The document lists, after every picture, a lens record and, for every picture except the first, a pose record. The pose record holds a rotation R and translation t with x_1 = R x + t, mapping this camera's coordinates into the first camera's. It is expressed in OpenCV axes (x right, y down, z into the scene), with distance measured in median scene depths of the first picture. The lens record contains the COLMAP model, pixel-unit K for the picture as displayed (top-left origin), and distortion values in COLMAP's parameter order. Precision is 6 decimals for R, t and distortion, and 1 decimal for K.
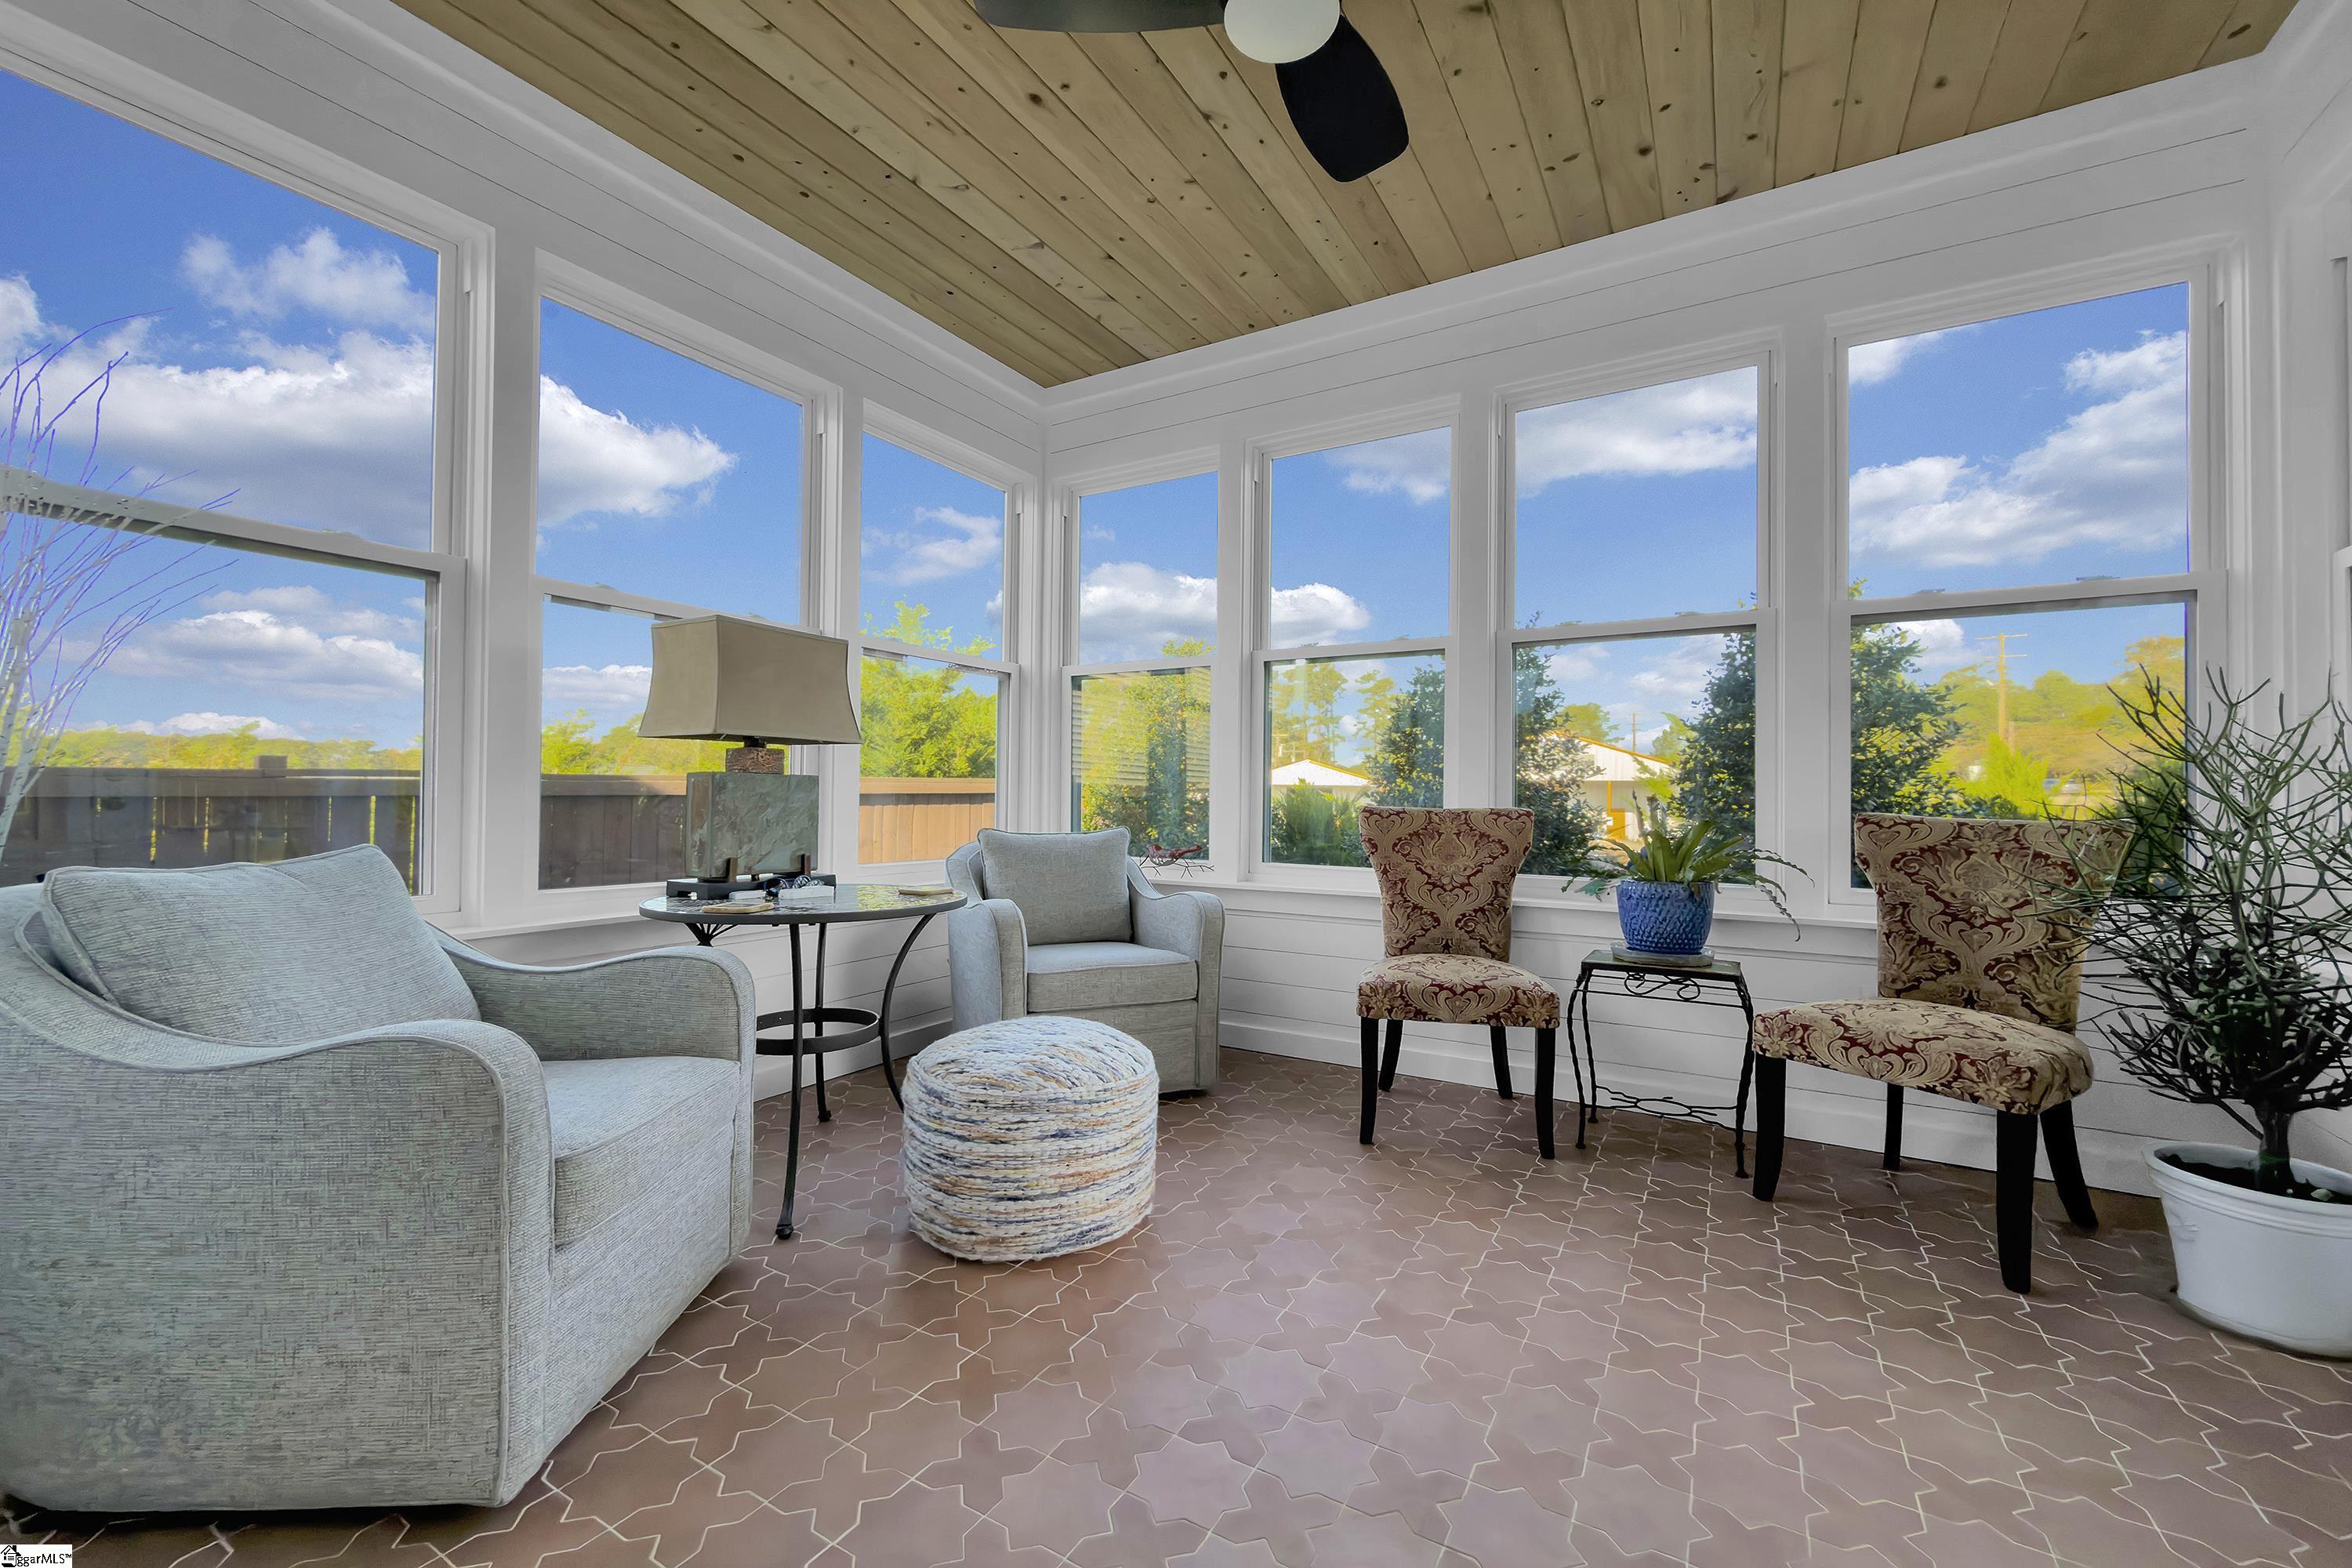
lens RADIAL K [[934.5, 0, 1181.2], [0, 934.5, 785.2], [0, 0, 1]] dist [0.000254, 0.000036]
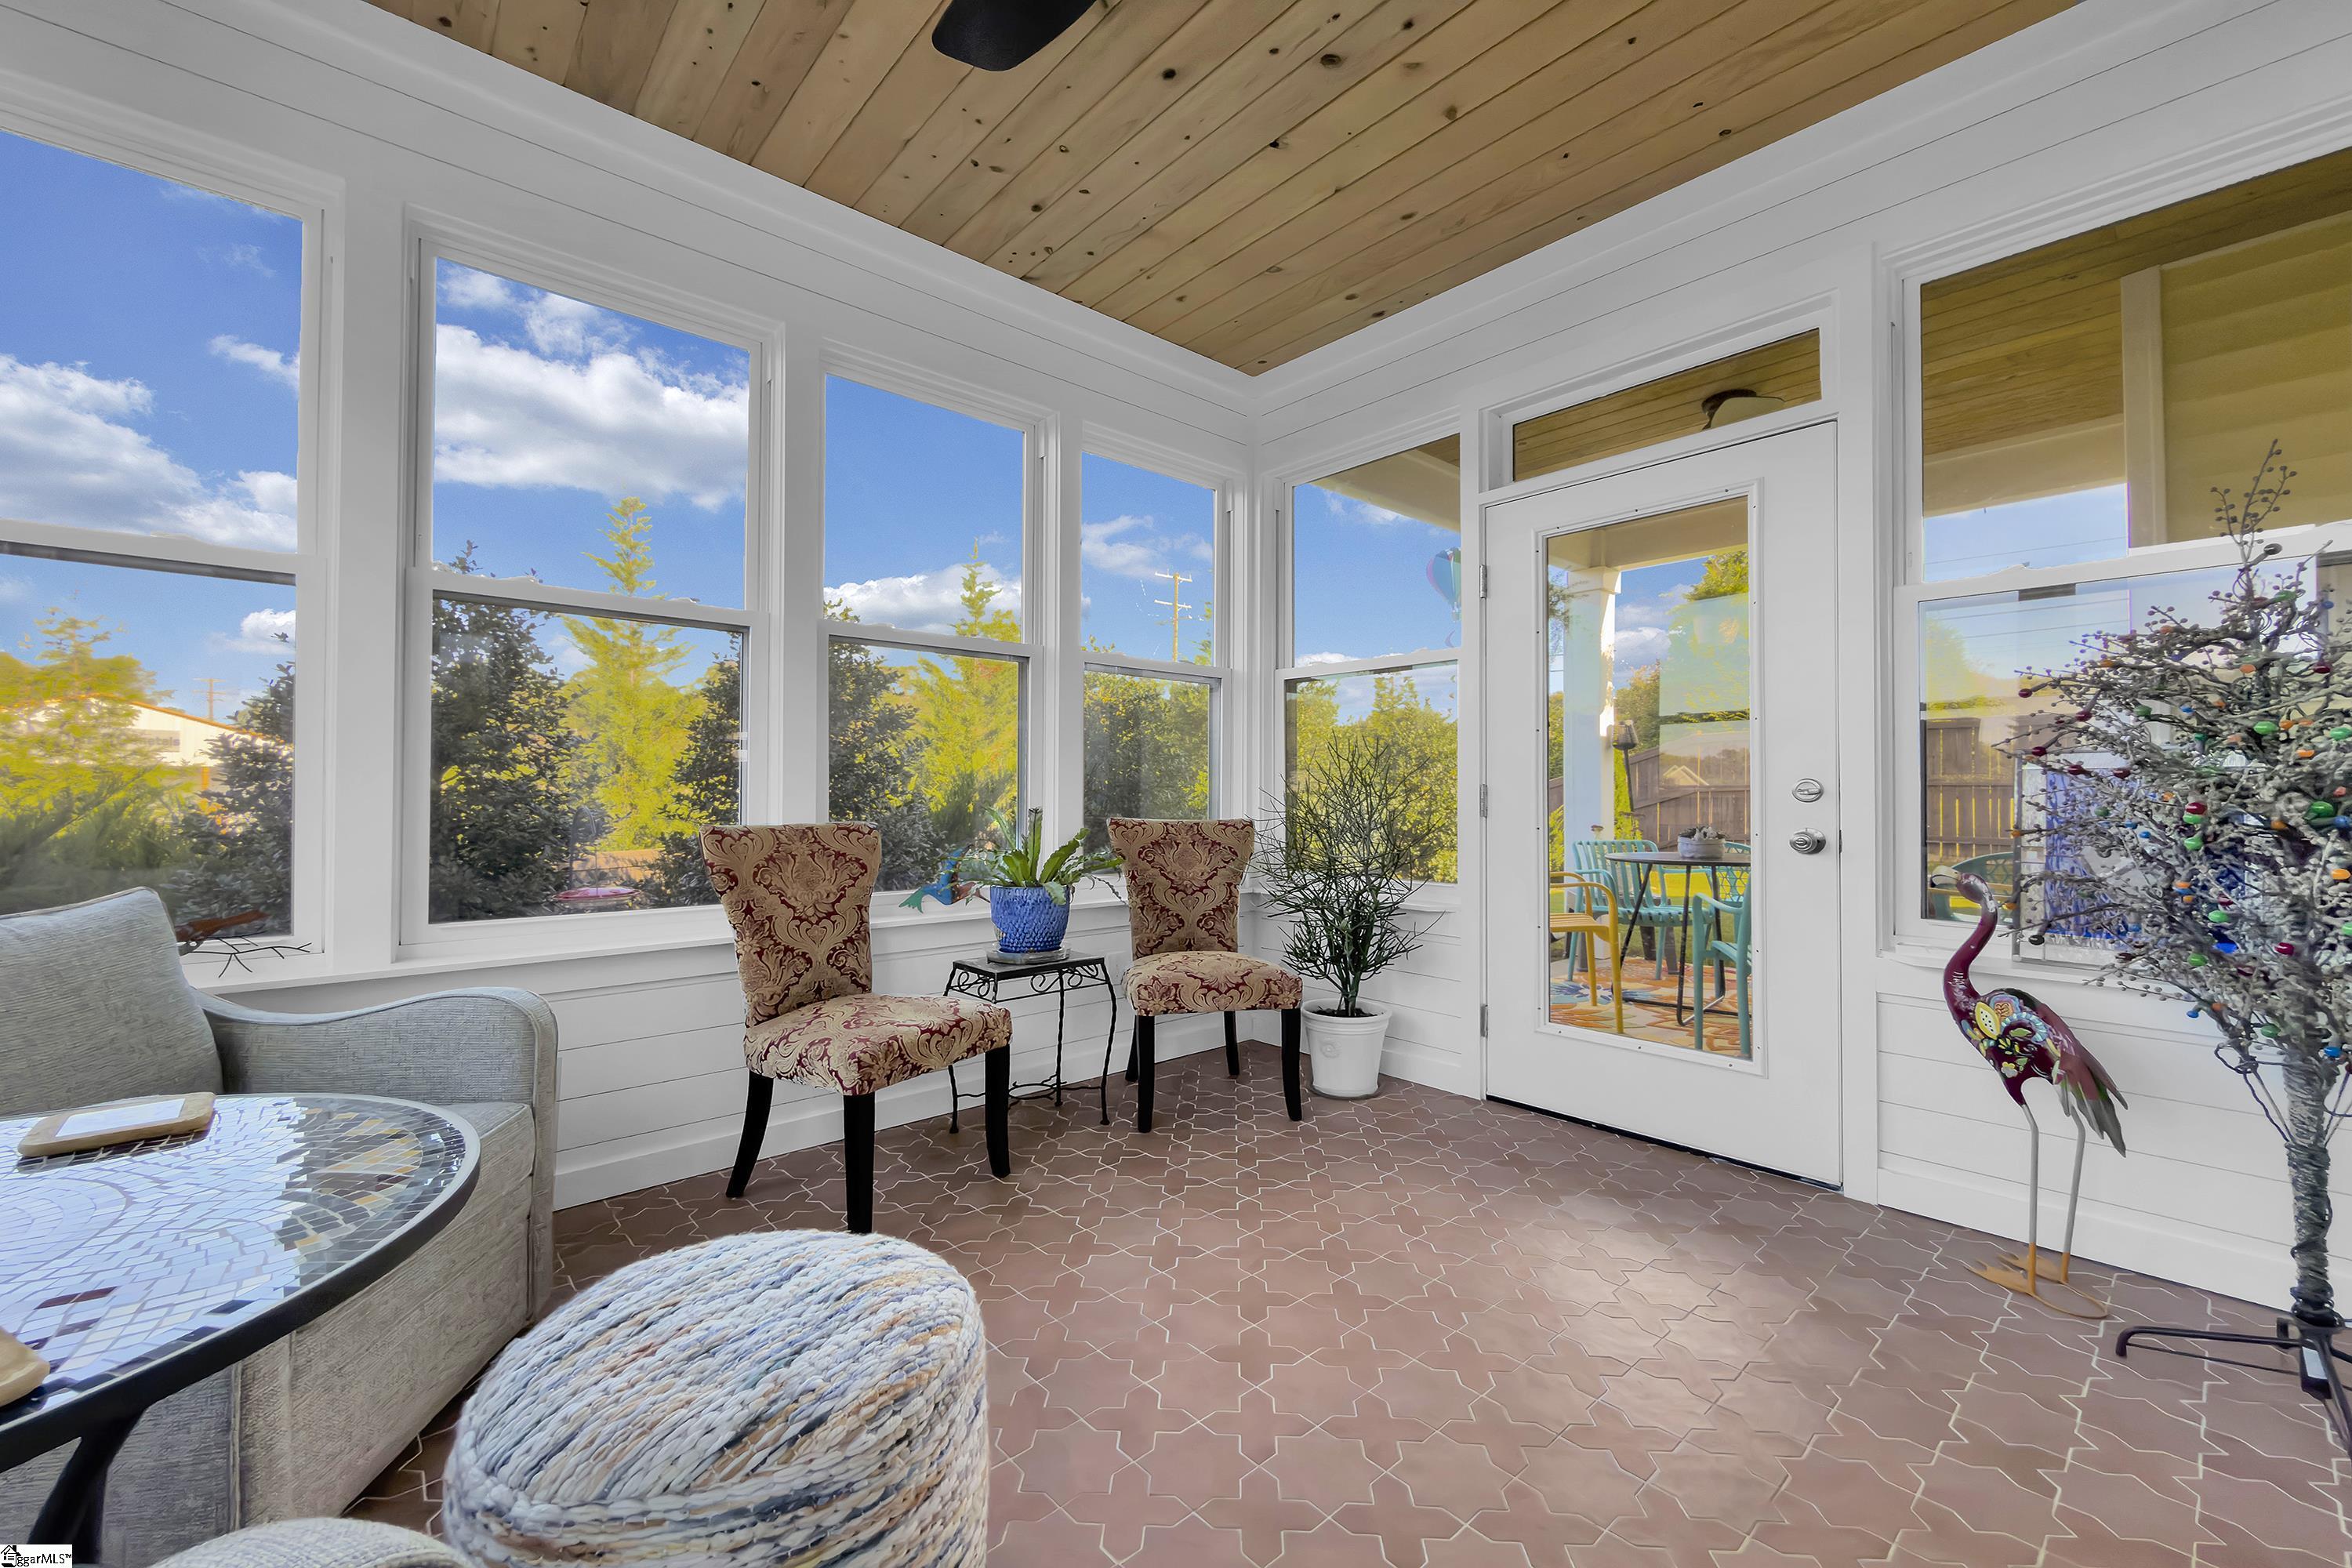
lens RADIAL K [[934.5, 0, 1181.2], [0, 934.5, 785.2], [0, 0, 1]] dist [0.000254, 0.000036]
pose [[0.304942, 0.001343, 0.952370, -0.509763], [-0.012163, 0.999923, 0.002484, -0.020564], [-0.952293, -0.012341, 0.304934, 0.541193]]
